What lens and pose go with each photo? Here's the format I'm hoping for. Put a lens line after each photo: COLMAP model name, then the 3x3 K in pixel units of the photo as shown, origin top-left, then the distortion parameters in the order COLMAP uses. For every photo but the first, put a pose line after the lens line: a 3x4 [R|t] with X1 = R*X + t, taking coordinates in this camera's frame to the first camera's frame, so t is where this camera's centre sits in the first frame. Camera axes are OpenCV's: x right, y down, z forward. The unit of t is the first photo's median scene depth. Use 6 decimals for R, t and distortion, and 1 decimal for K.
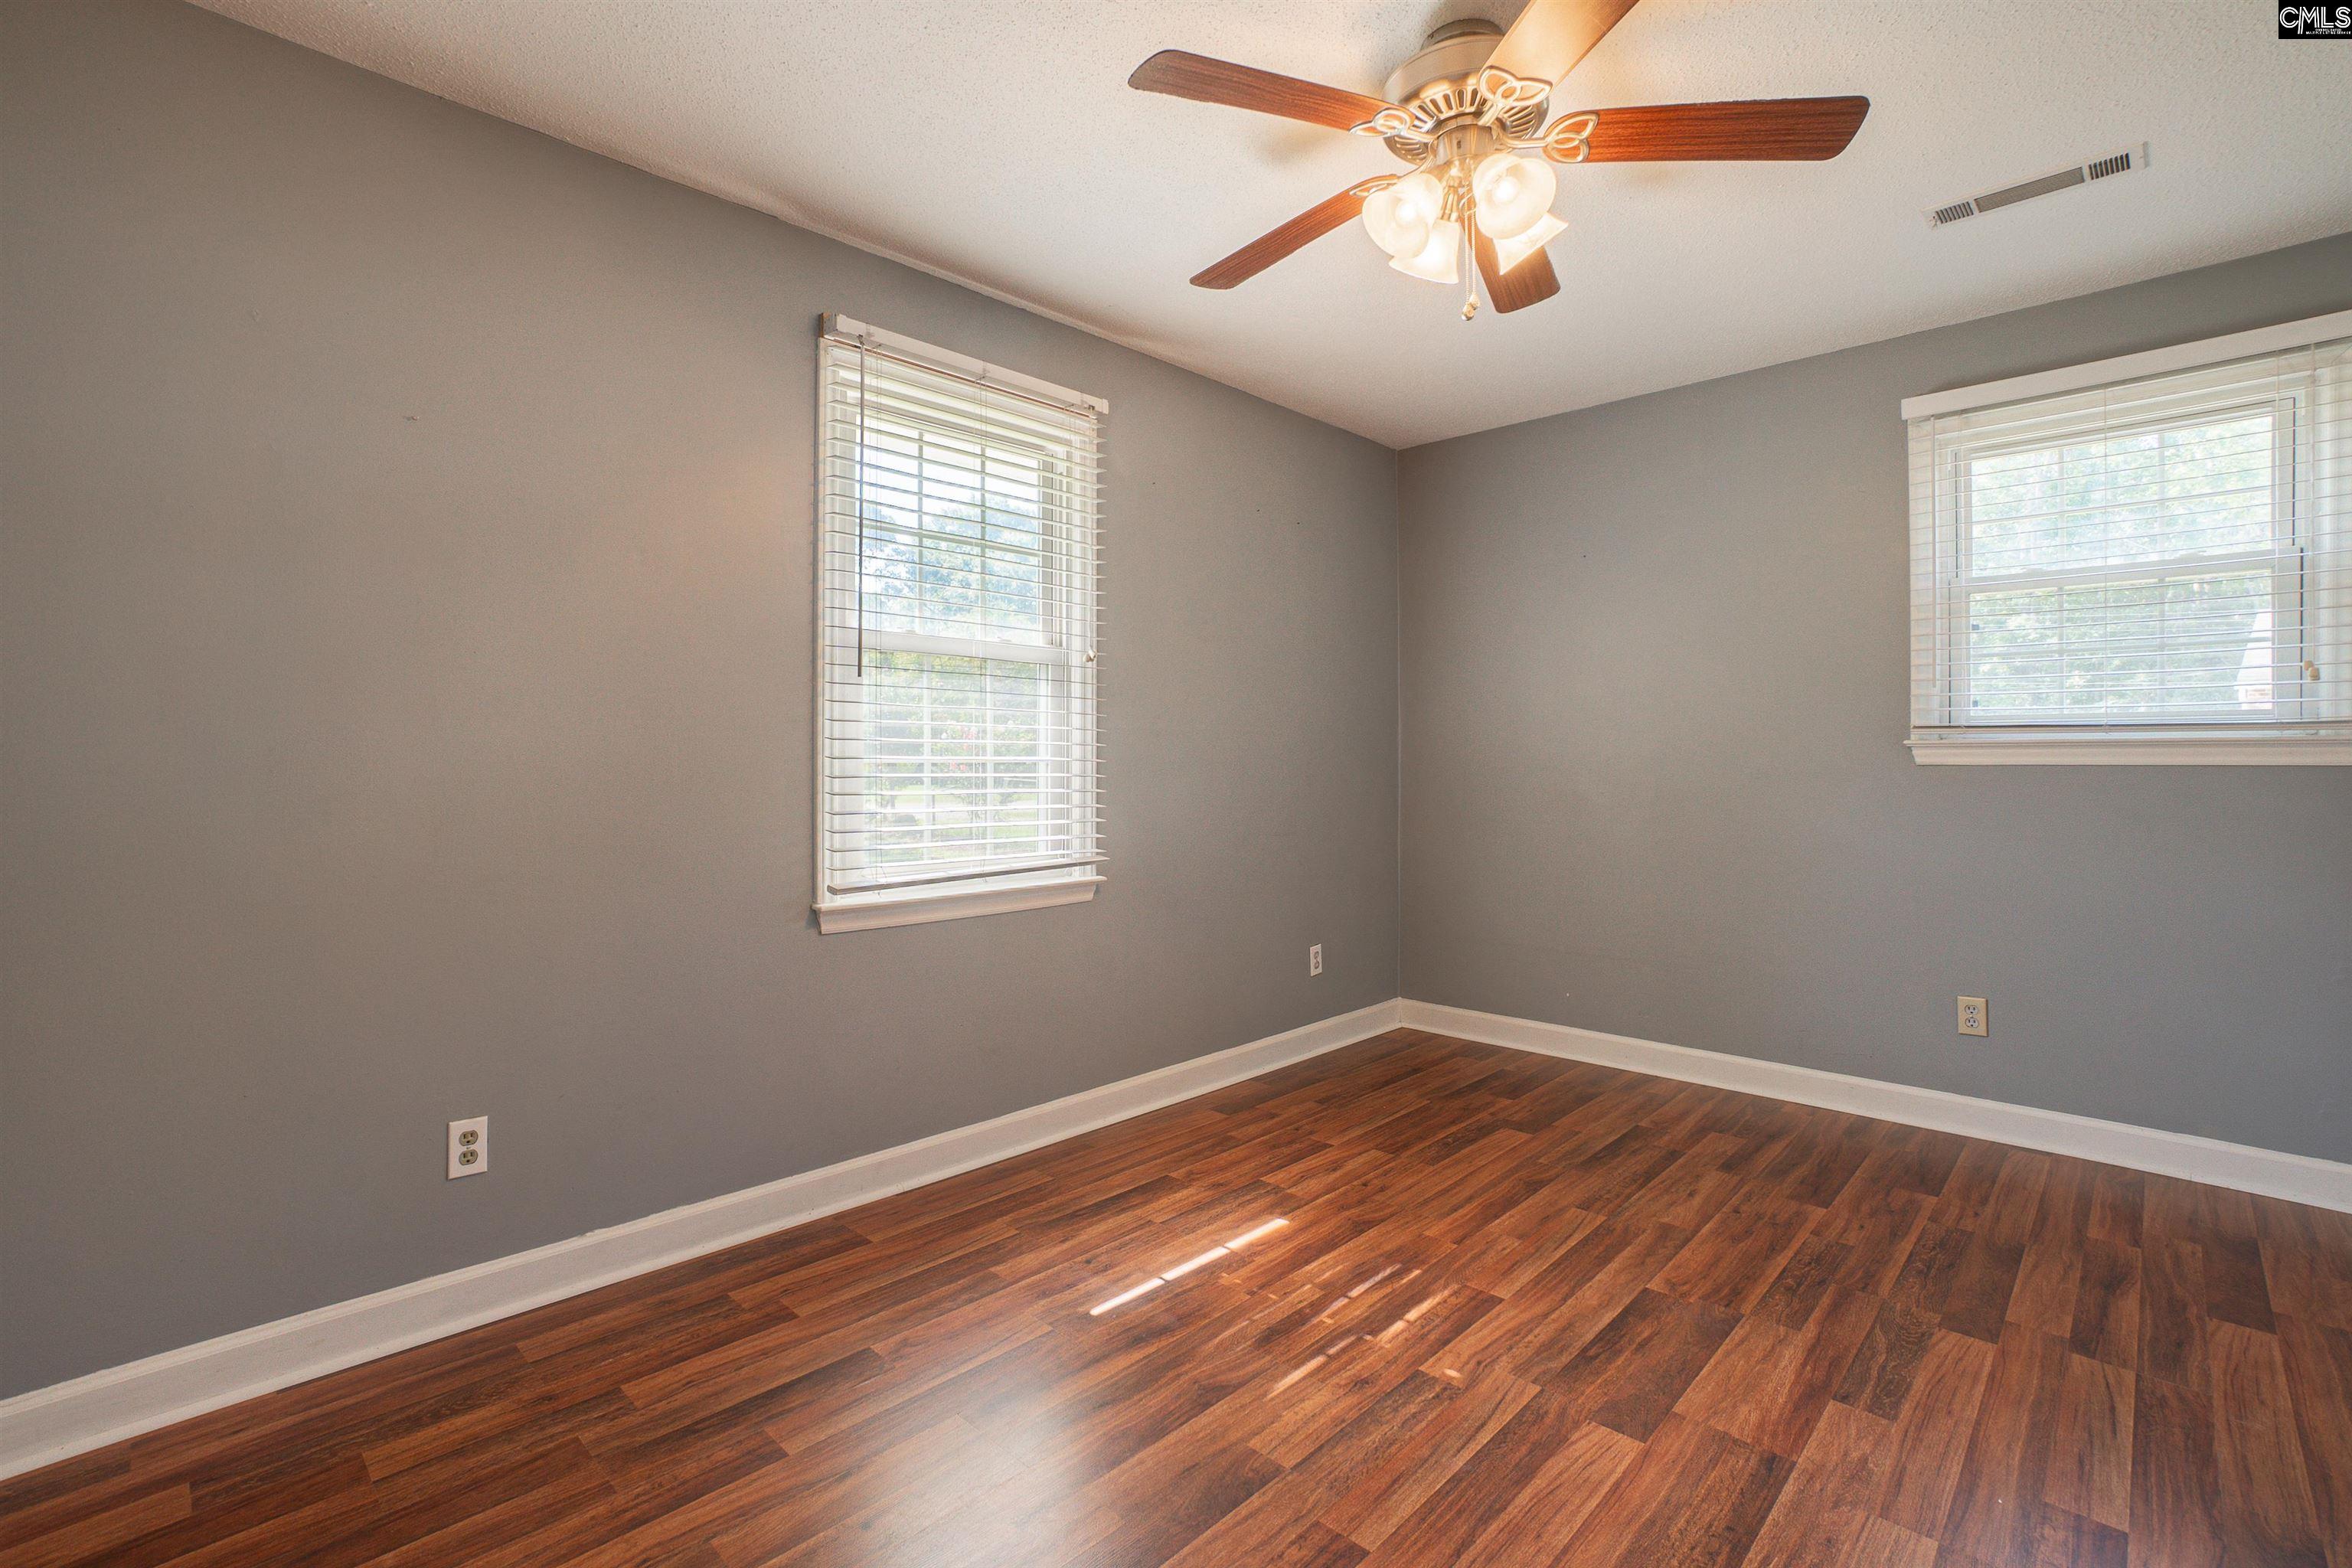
lens RADIAL K [[1055.4, 0, 1141.0], [0, 1055.4, 755.2], [0, 0, 1]] dist [-0.064591, 0.022728]
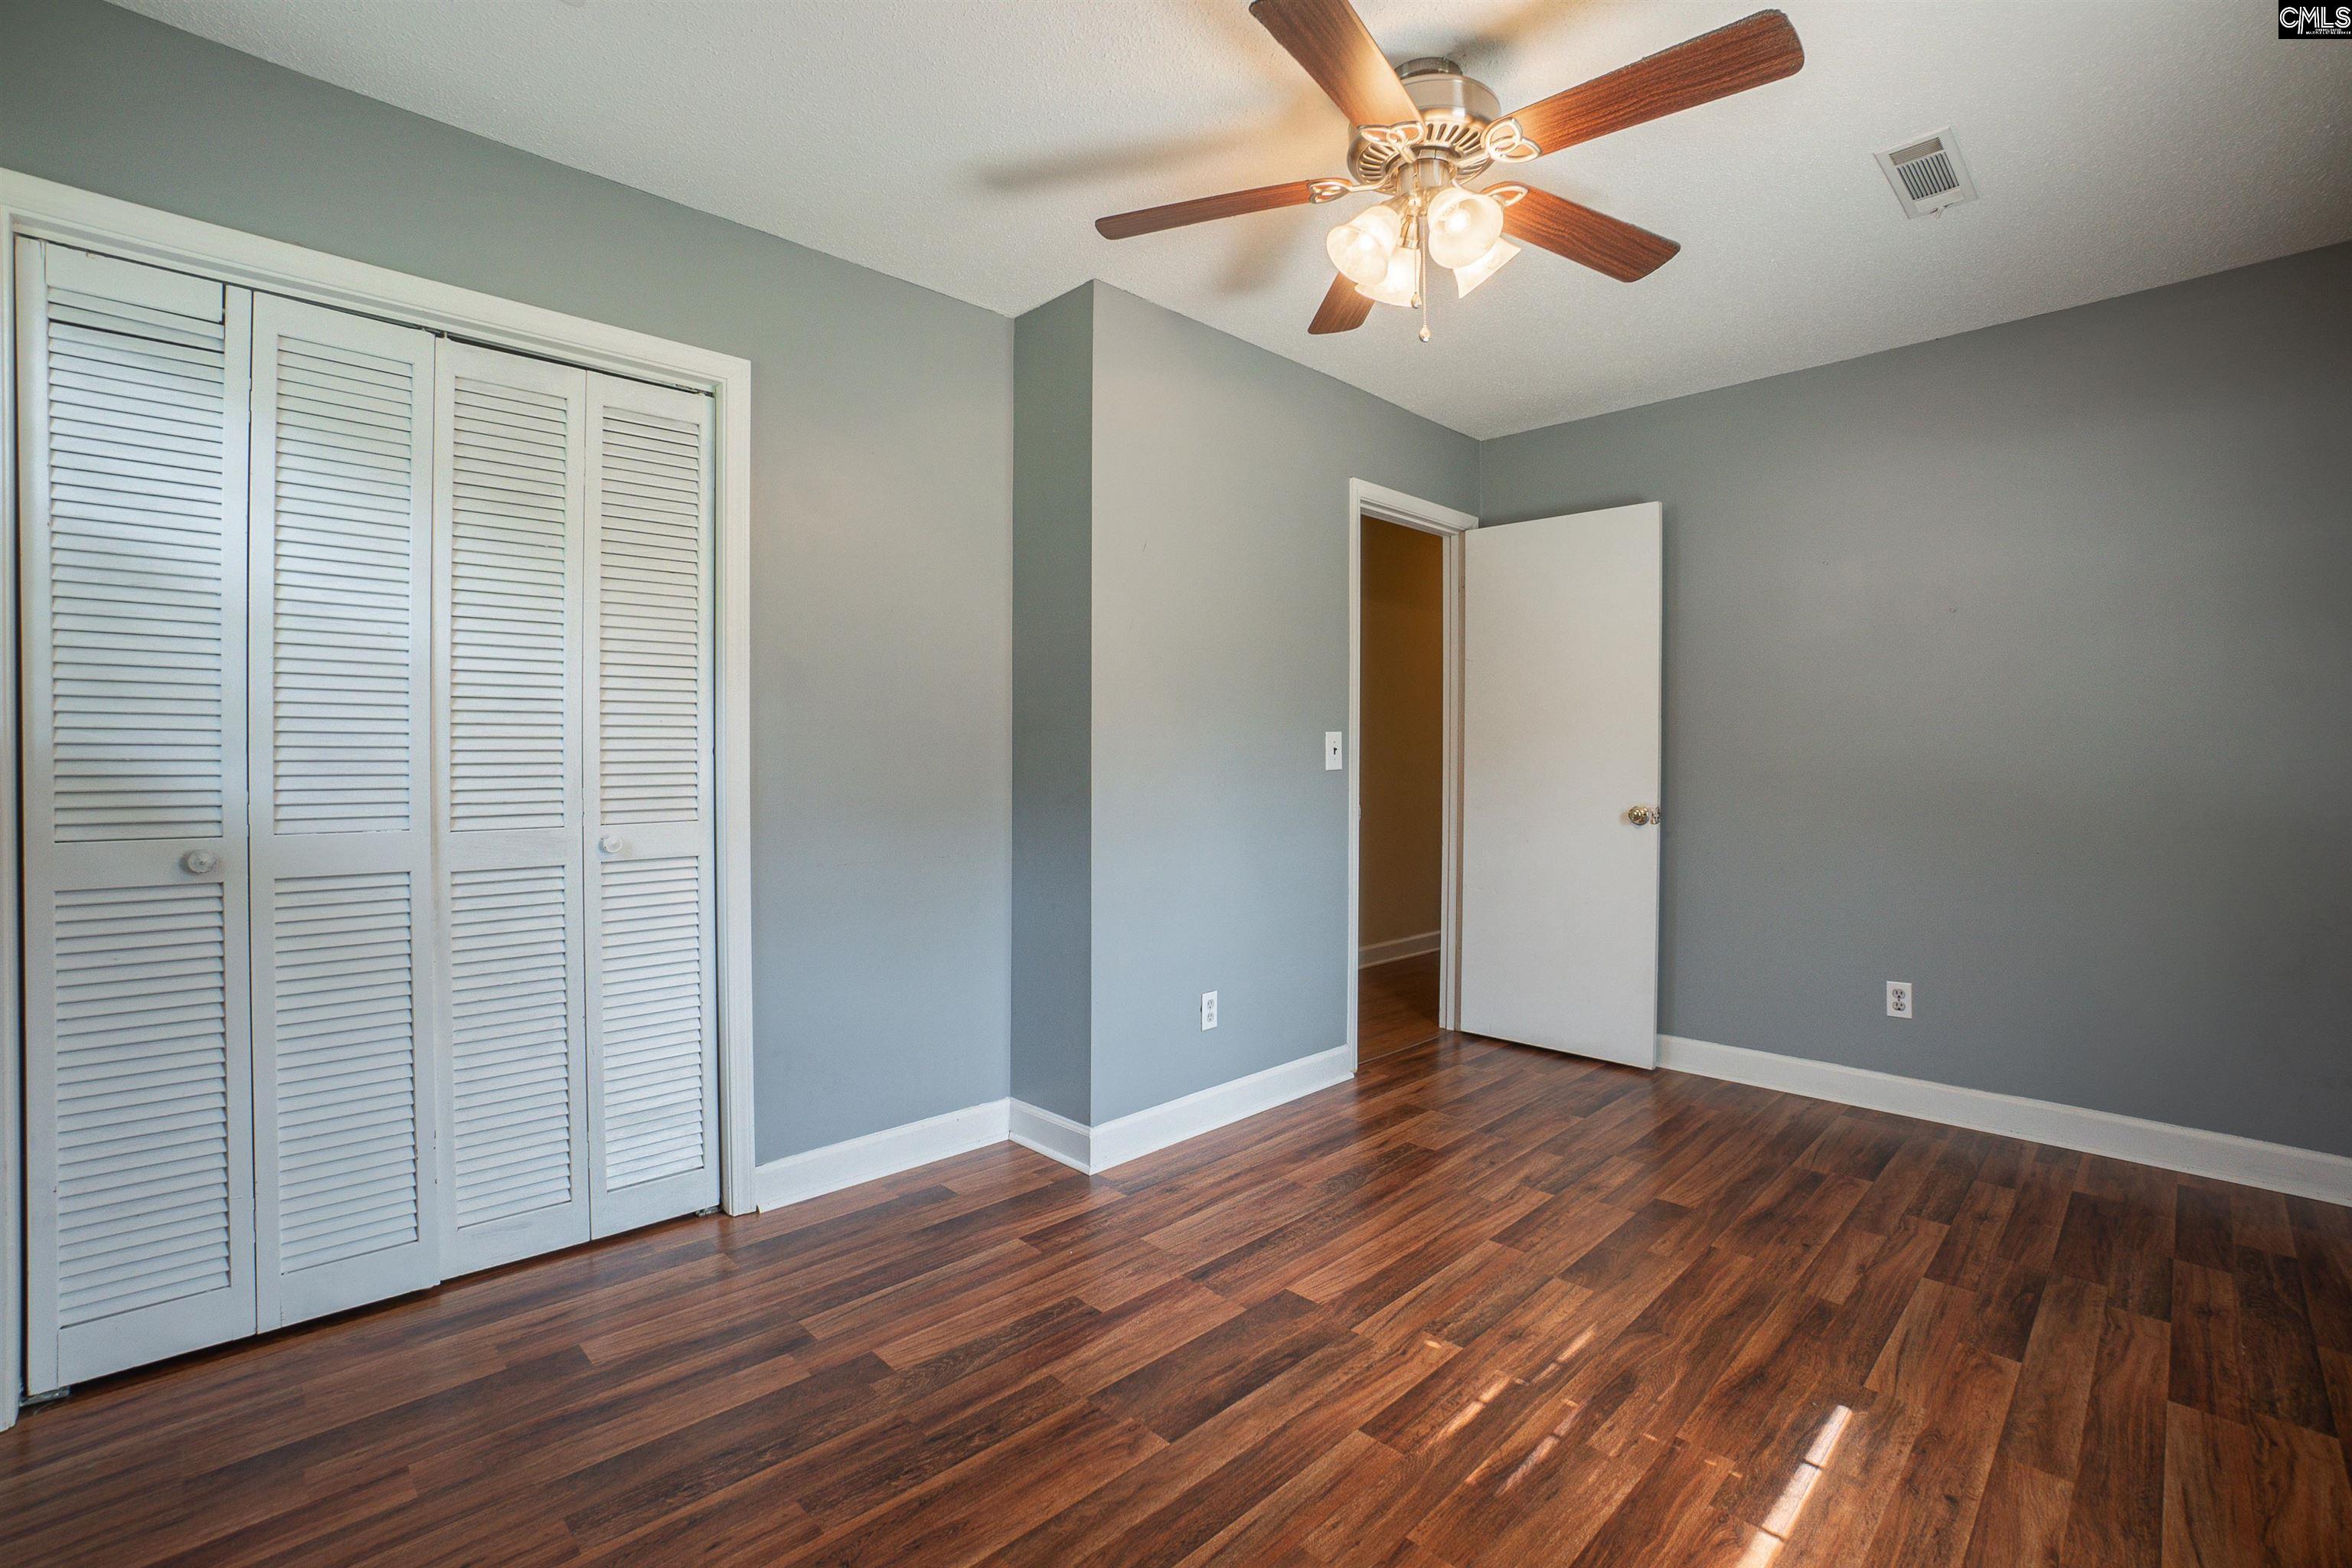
lens RADIAL K [[1055.4, 0, 1141.0], [0, 1055.4, 755.2], [0, 0, 1]] dist [-0.064591, 0.022728]
pose [[-0.999767, -0.000735, 0.021566, 0.540674], [-0.000858, 0.999983, -0.005711, 0.002688], [-0.021561, -0.005728, -0.999751, 1.936498]]
